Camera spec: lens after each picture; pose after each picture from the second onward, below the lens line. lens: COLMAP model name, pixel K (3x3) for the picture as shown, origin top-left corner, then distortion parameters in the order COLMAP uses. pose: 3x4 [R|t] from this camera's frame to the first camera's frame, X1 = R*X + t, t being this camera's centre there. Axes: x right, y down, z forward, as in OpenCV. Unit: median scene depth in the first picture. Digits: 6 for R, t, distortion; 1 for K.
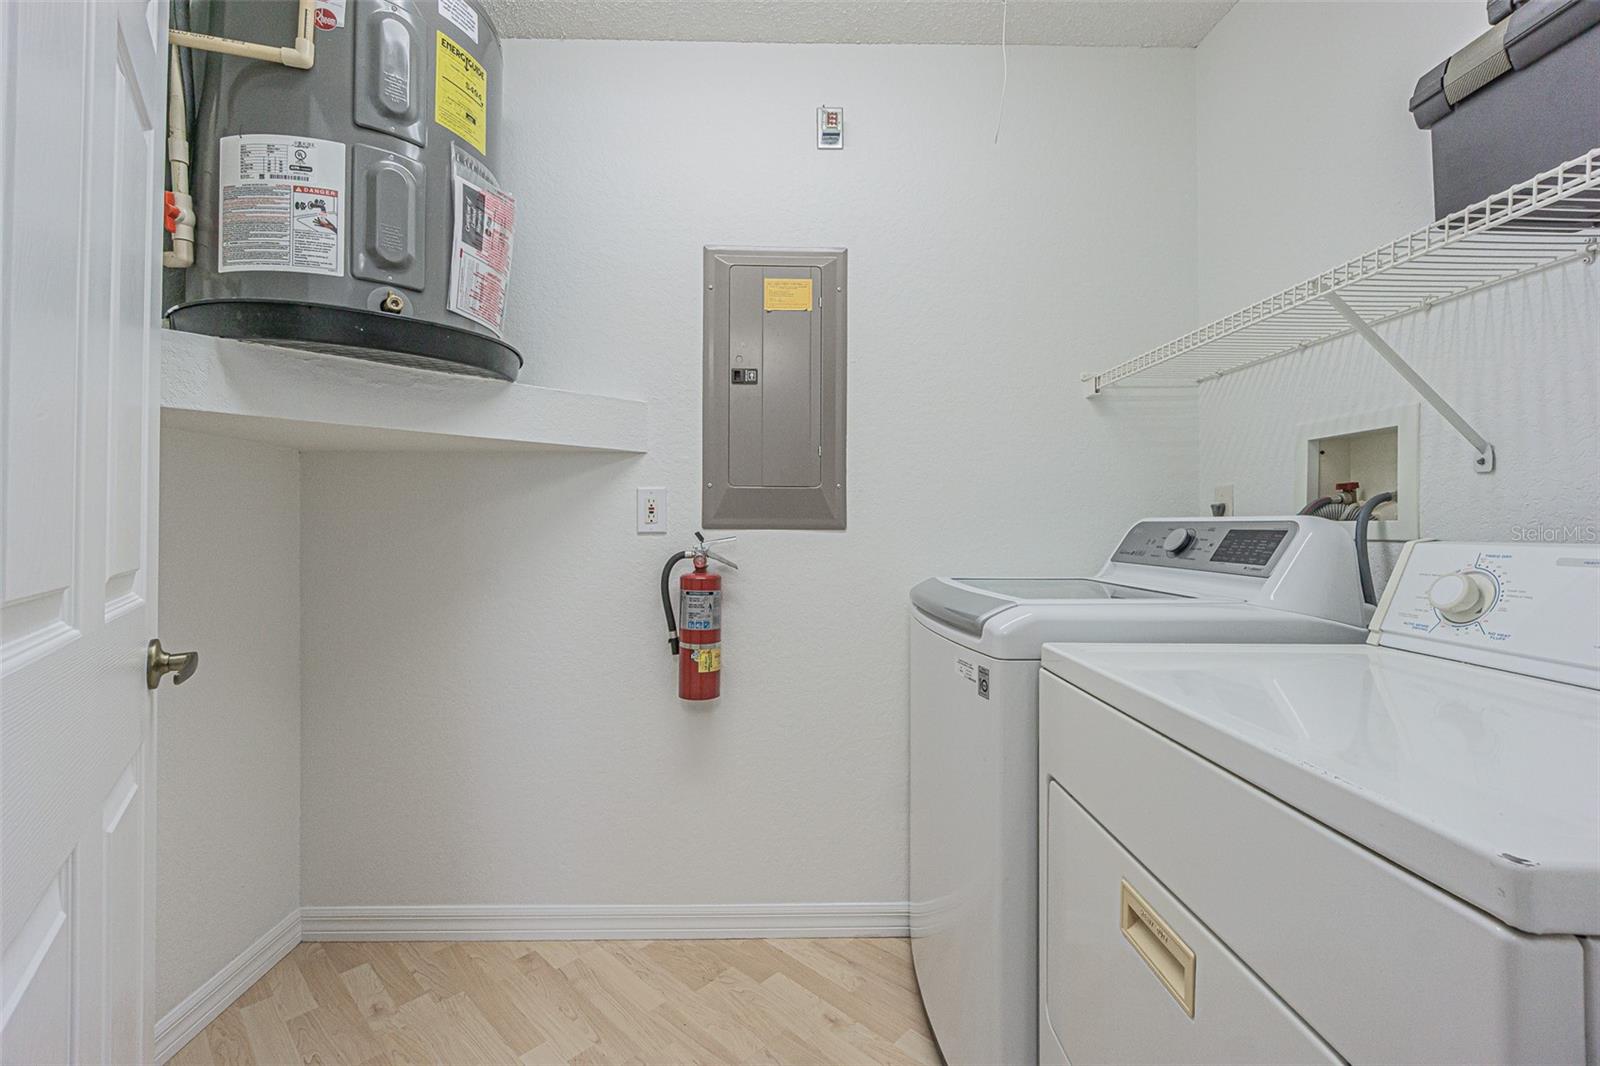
lens RADIAL K [[691.8, 0, 795.9], [0, 691.8, 529.3], [0, 0, 1]] dist [-0.005625, -0.000853]
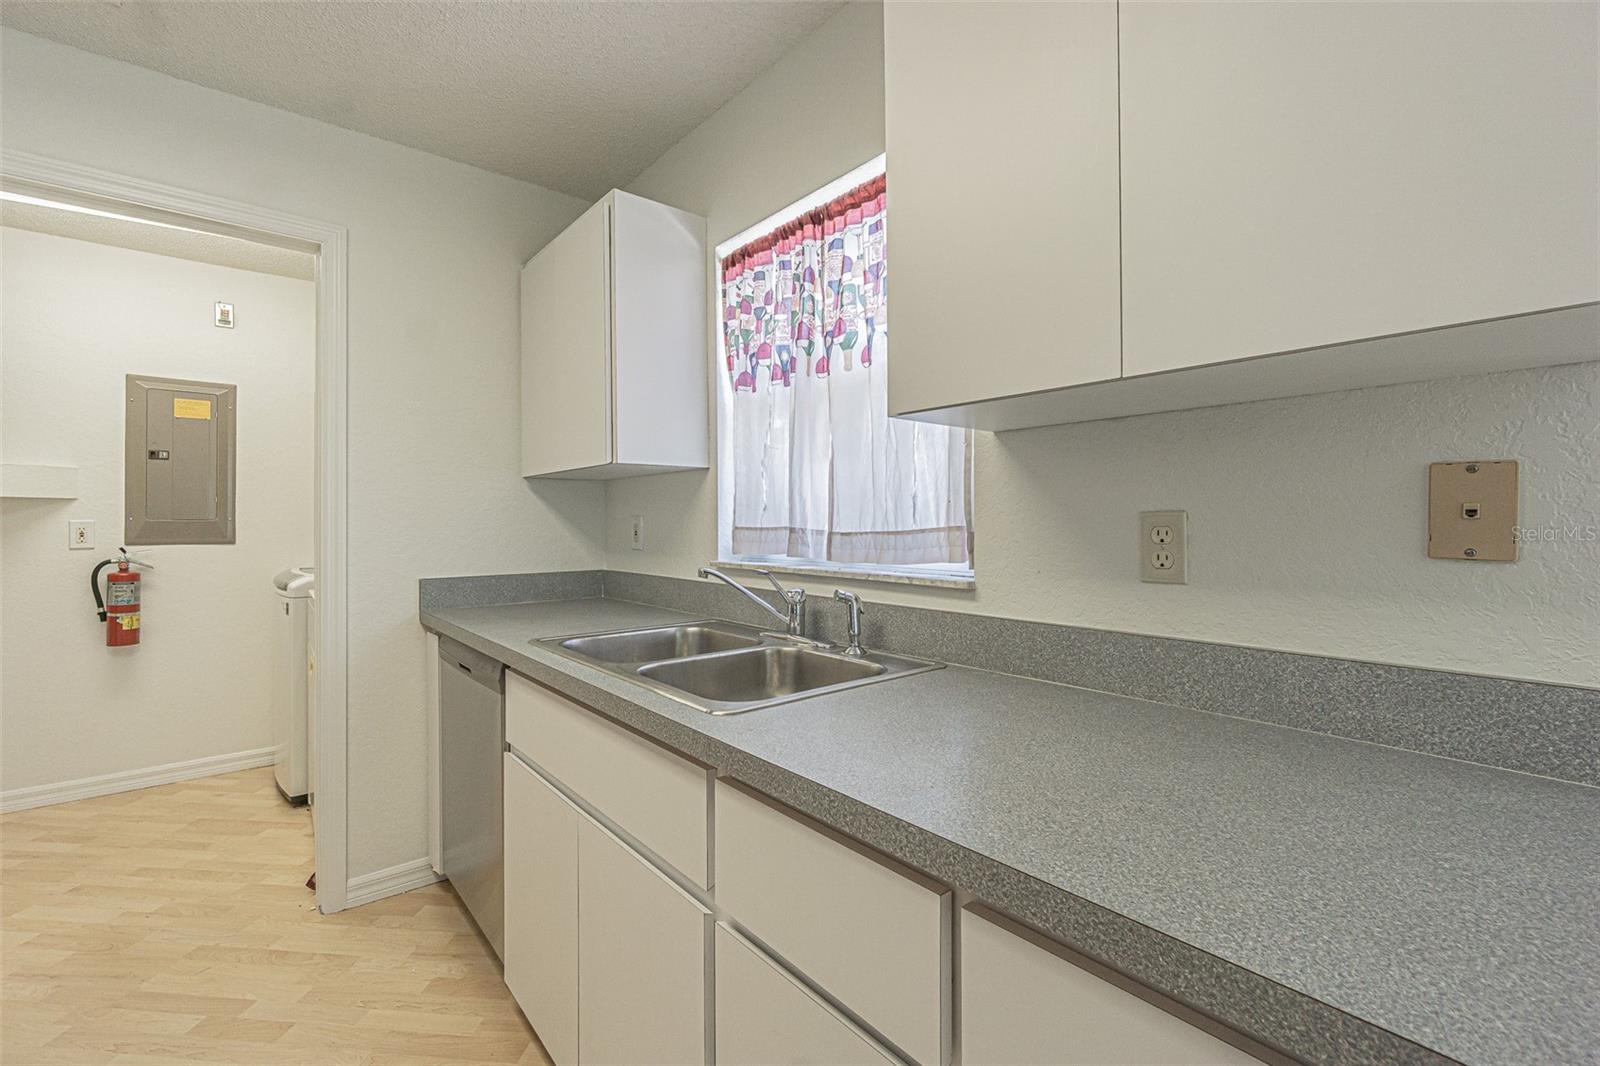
lens RADIAL K [[691.8, 0, 788.1], [0, 691.8, 521.1], [0, 0, 1]] dist [-0.005625, -0.000853]
pose [[0.786605, 0.001198, 0.617456, 0.101270], [0.000586, 0.999996, -0.002687, -0.055149], [-0.617457, 0.002475, 0.786601, -1.321424]]
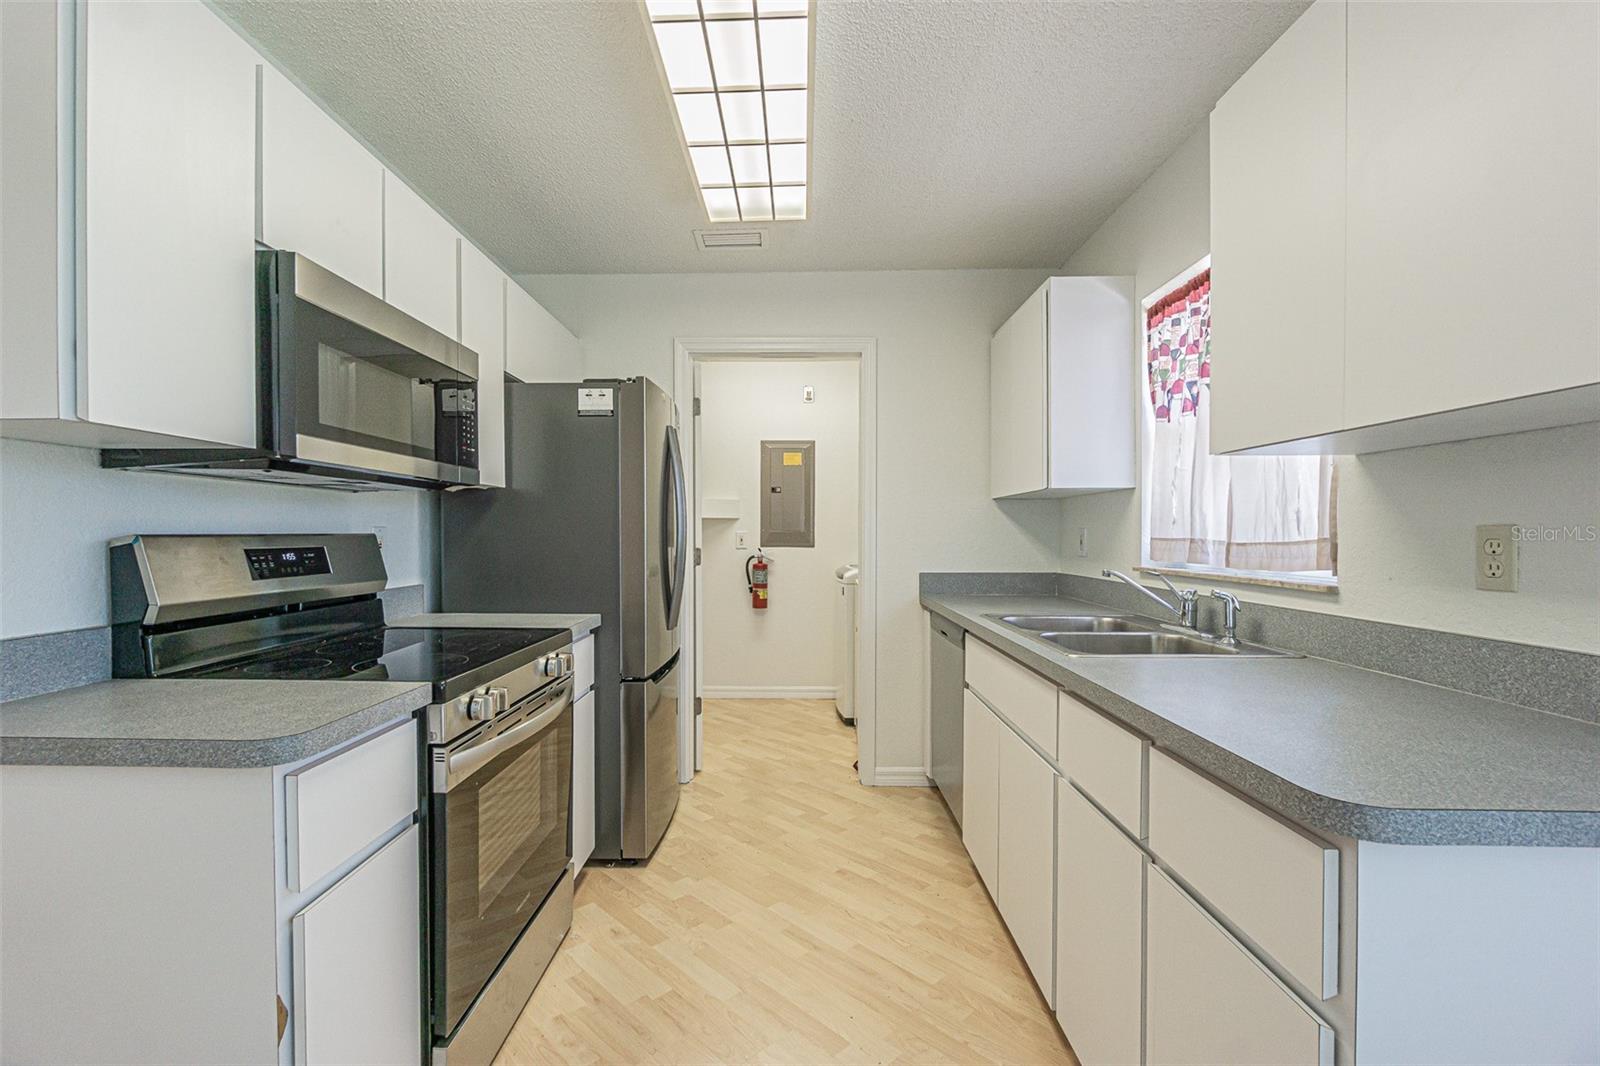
lens RADIAL K [[691.8, 0, 792.2], [0, 691.8, 538.5], [0, 0, 1]] dist [-0.005625, -0.000853]
pose [[0.999475, 0.002611, -0.032284, 0.076664], [-0.002351, 0.999965, 0.008076, -0.056289], [0.032304, -0.007996, 0.999446, -1.725618]]
